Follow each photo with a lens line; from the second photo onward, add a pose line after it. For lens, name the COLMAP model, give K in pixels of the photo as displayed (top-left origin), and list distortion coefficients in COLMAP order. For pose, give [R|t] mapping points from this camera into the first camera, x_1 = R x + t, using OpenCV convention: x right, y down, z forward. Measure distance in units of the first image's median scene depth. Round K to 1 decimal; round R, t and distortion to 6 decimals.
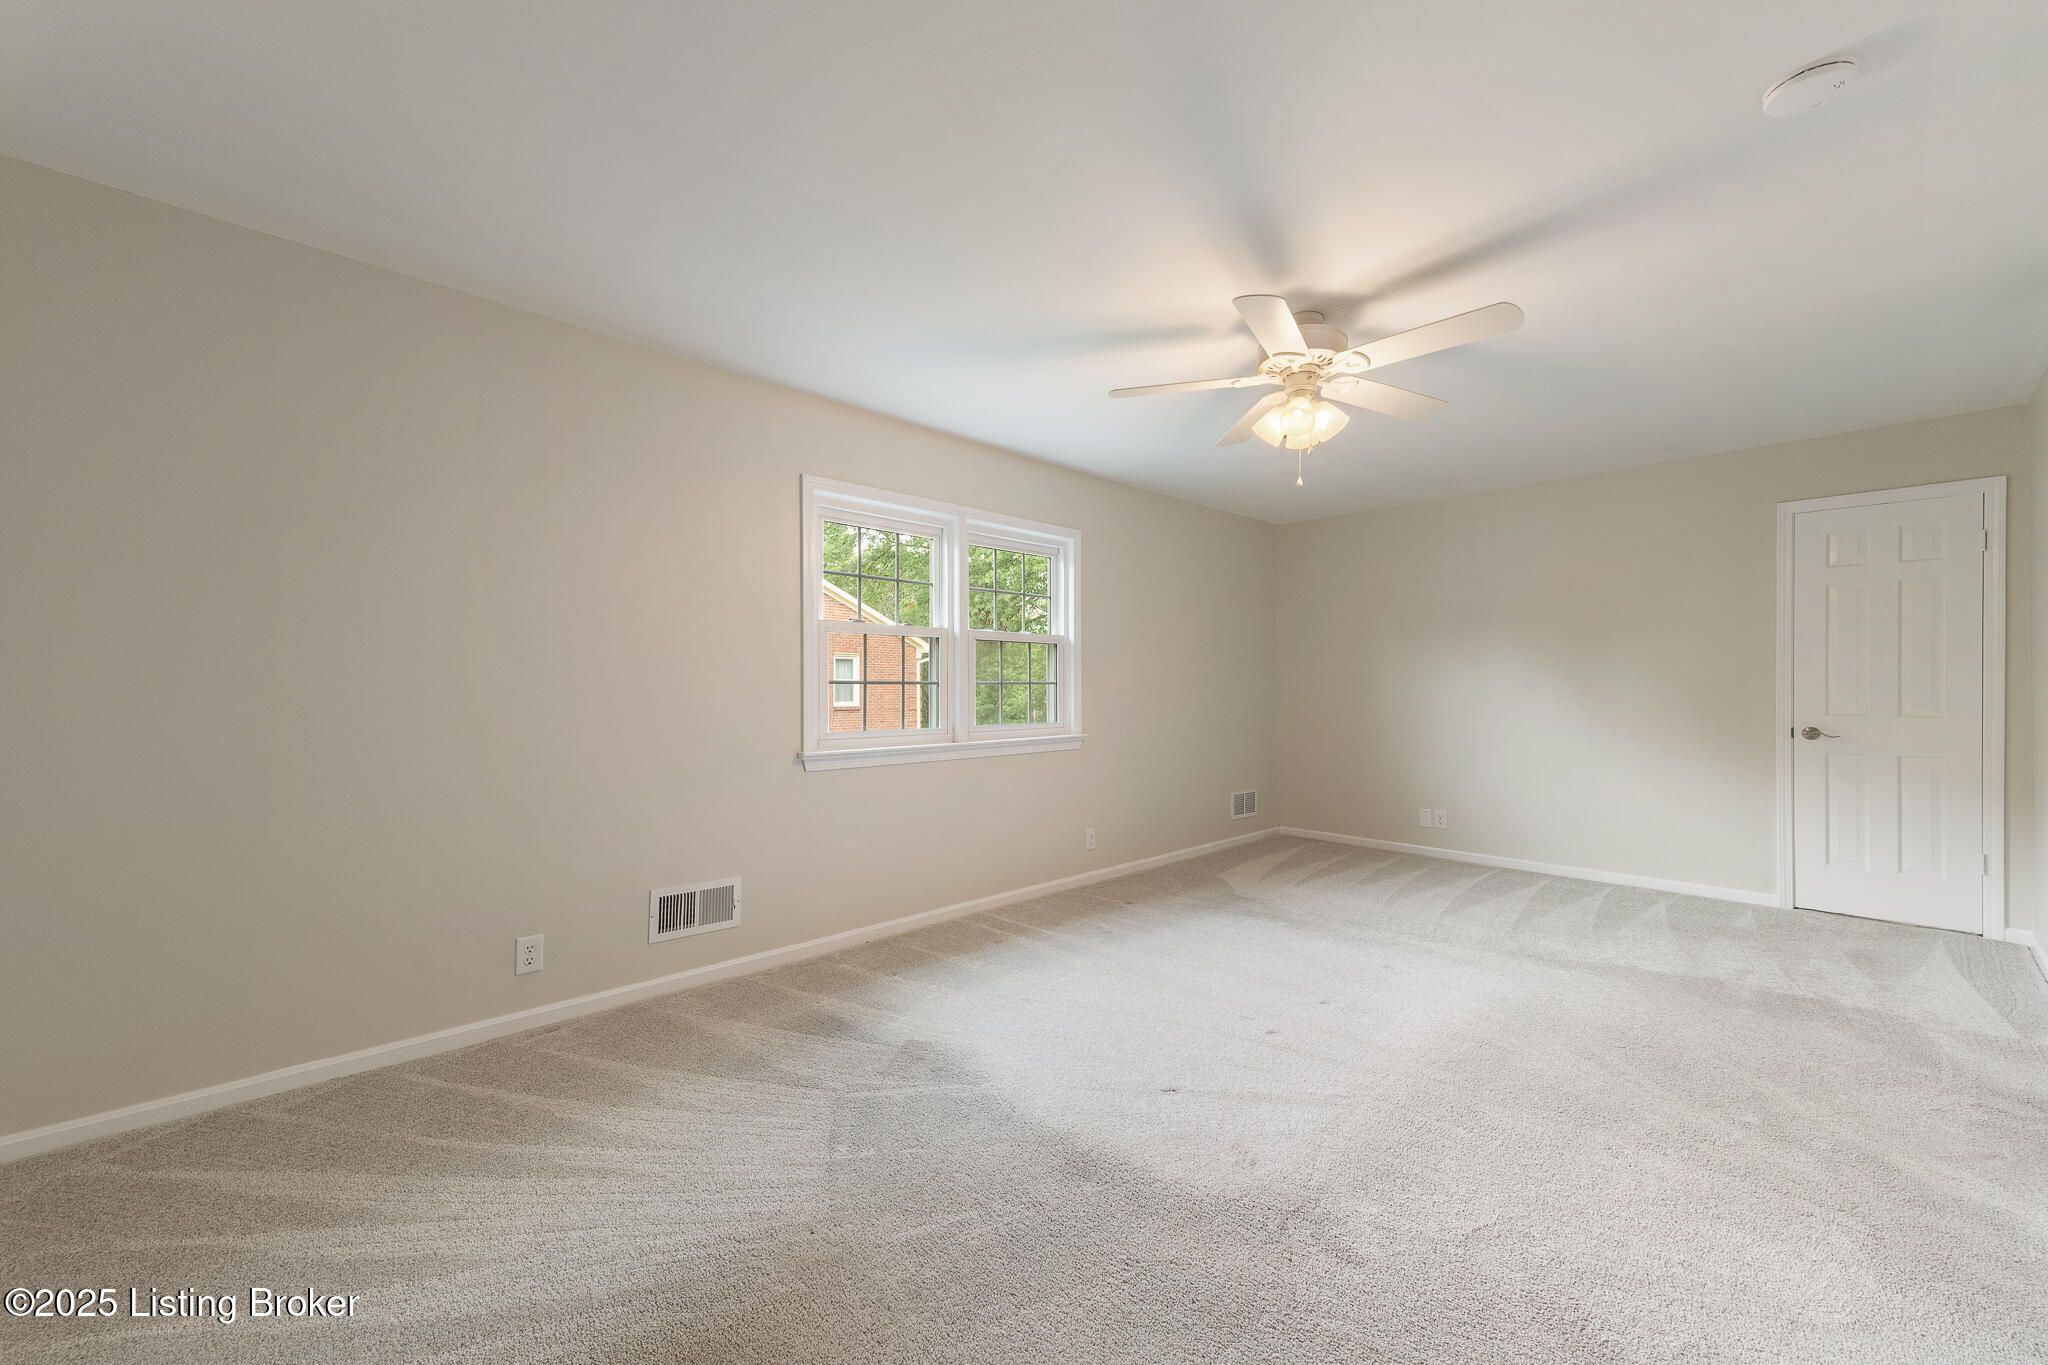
lens RADIAL K [[842.0, 0, 1031.8], [0, 842.0, 682.9], [0, 0, 1]] dist [0.031962, 0.000505]
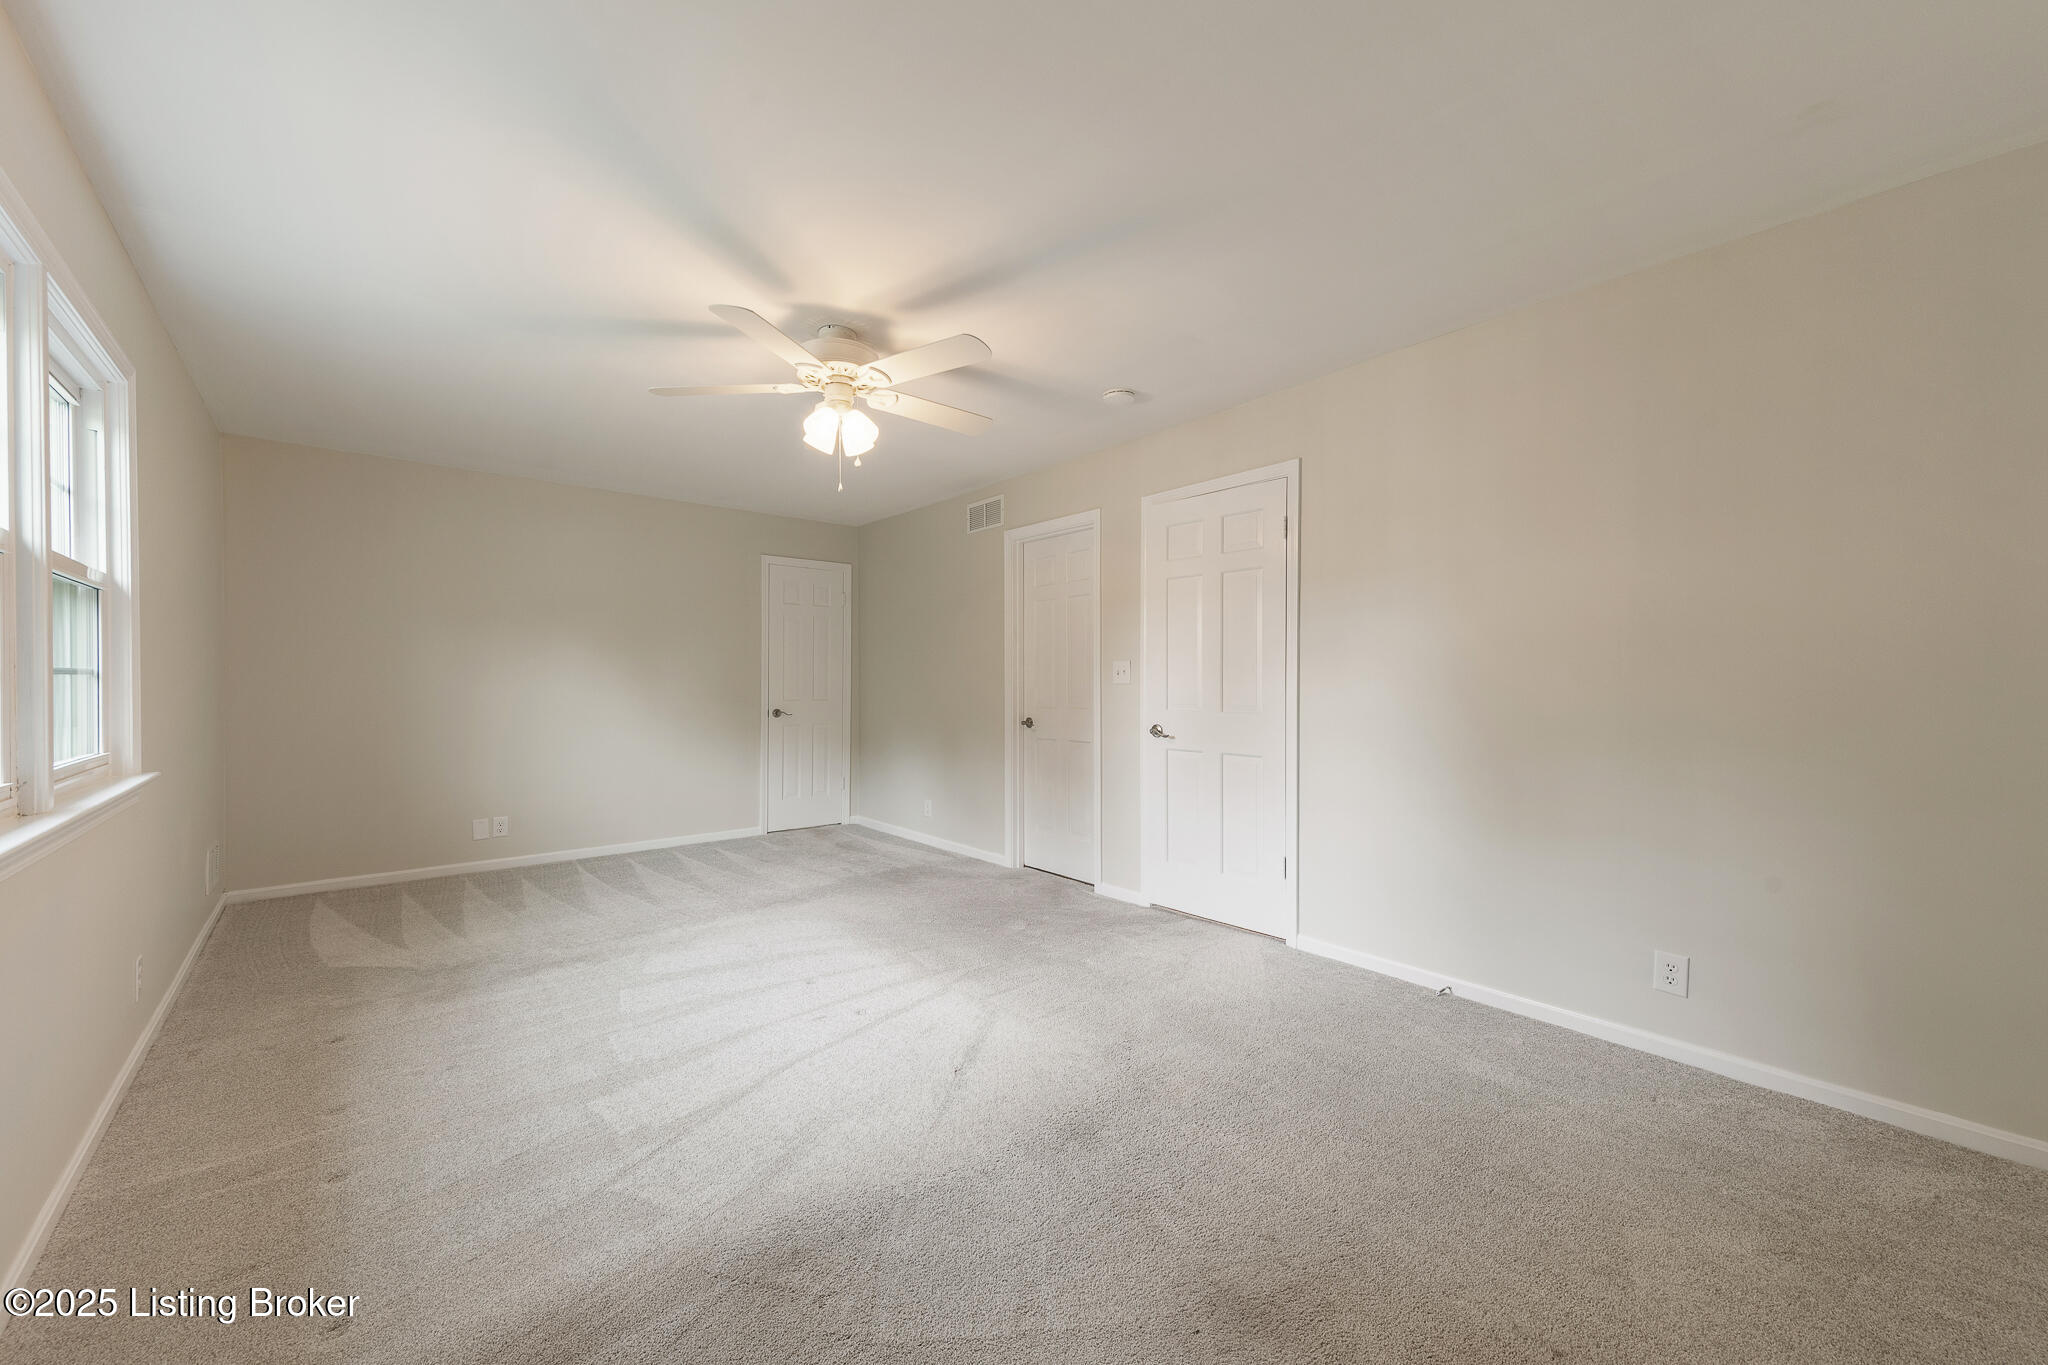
lens RADIAL K [[821.2, 0, 1033.9], [0, 821.2, 686.7], [0, 0, 1]] dist [0.024557, -0.000039]
pose [[0.012850, -0.004248, 0.999908, -0.516382], [-0.010240, 0.999938, 0.004380, 0.001347], [-0.999865, -0.010296, 0.012805, 0.541129]]
